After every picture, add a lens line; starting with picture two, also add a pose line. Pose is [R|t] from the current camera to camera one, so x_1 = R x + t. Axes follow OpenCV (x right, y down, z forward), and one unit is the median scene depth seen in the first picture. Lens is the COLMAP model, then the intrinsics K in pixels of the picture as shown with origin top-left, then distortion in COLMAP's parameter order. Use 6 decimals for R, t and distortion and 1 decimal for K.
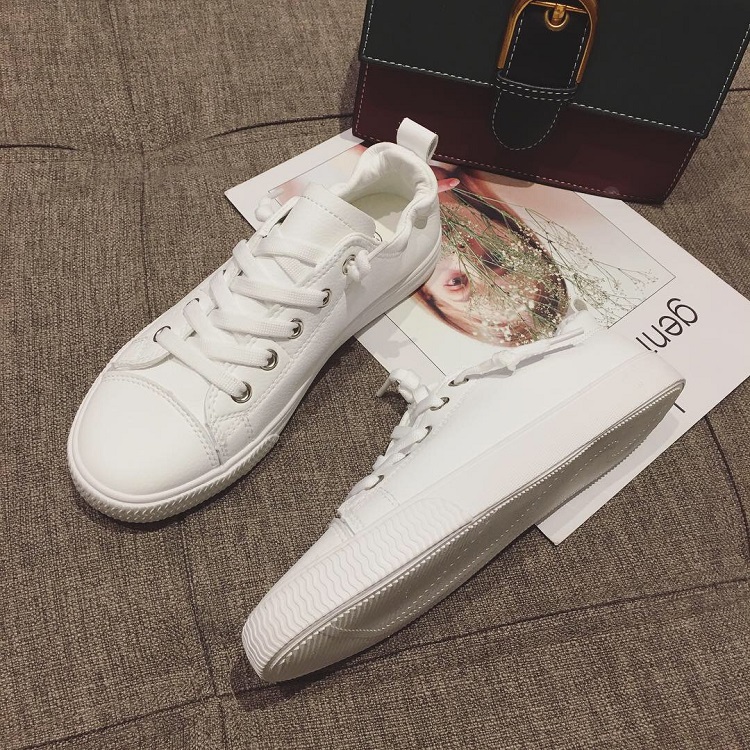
lens RADIAL K [[847.8, 0, 381.8], [0, 847.8, 362.8], [0, 0, 1]] dist [0.027842, 0.000000]
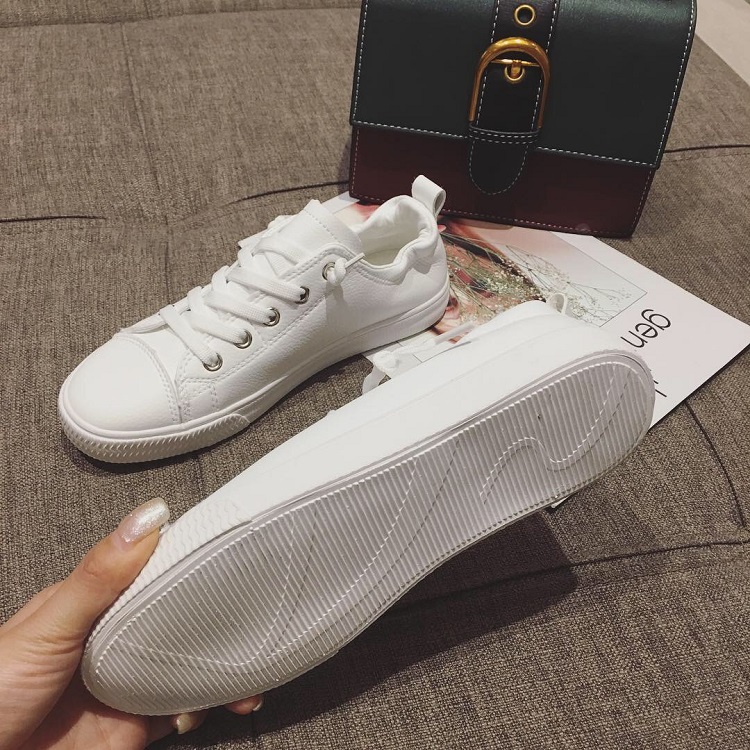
lens RADIAL K [[847.8, 0, 376.6], [0, 847.8, 363.1], [0, 0, 1]] dist [0.027842, 0.000000]
pose [[0.997986, -0.058807, -0.023764, 0.017214], [0.052924, 0.978567, -0.199010, 0.197131], [0.034958, 0.197352, 0.979709, -0.075185]]
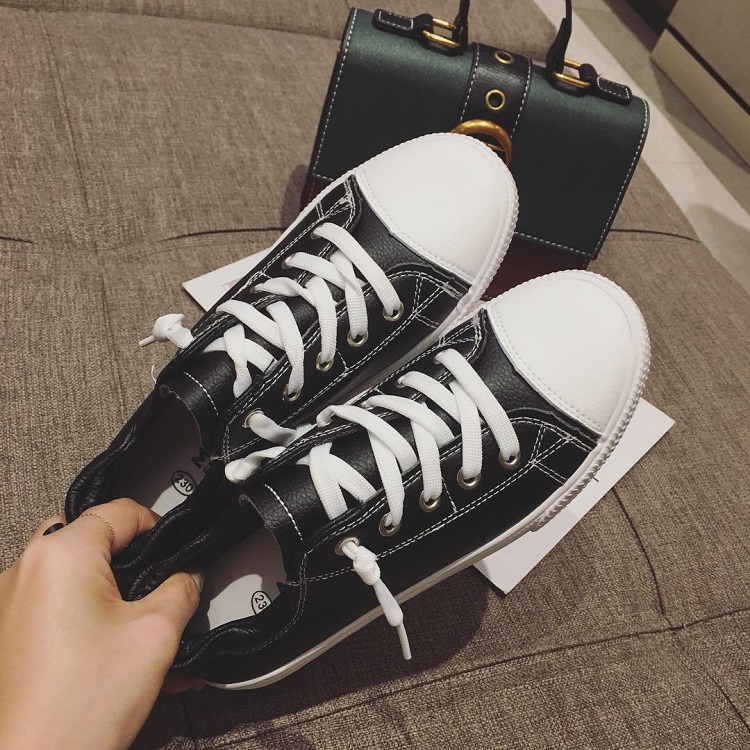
lens RADIAL K [[847.8, 0, 373.6], [0, 847.8, 361.6], [0, 0, 1]] dist [0.027842, 0.000000]
pose [[0.983974, 0.026330, 0.176356, -0.136767], [0.006015, 0.983574, -0.180407, 0.092697], [-0.178210, 0.178576, 0.967653, -0.076131]]
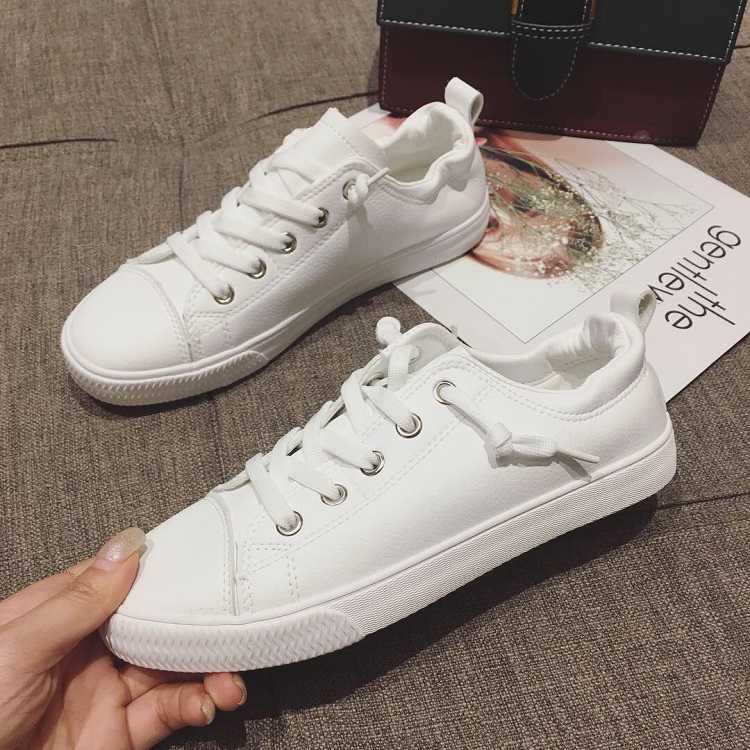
lens RADIAL K [[847.8, 0, 379.3], [0, 847.8, 370.9], [0, 0, 1]] dist [0.027842, 0.000000]
pose [[0.993514, -0.069233, -0.090205, 0.039534], [0.058775, 0.991759, -0.113838, 0.182572], [0.097343, 0.107798, 0.989396, 0.014515]]
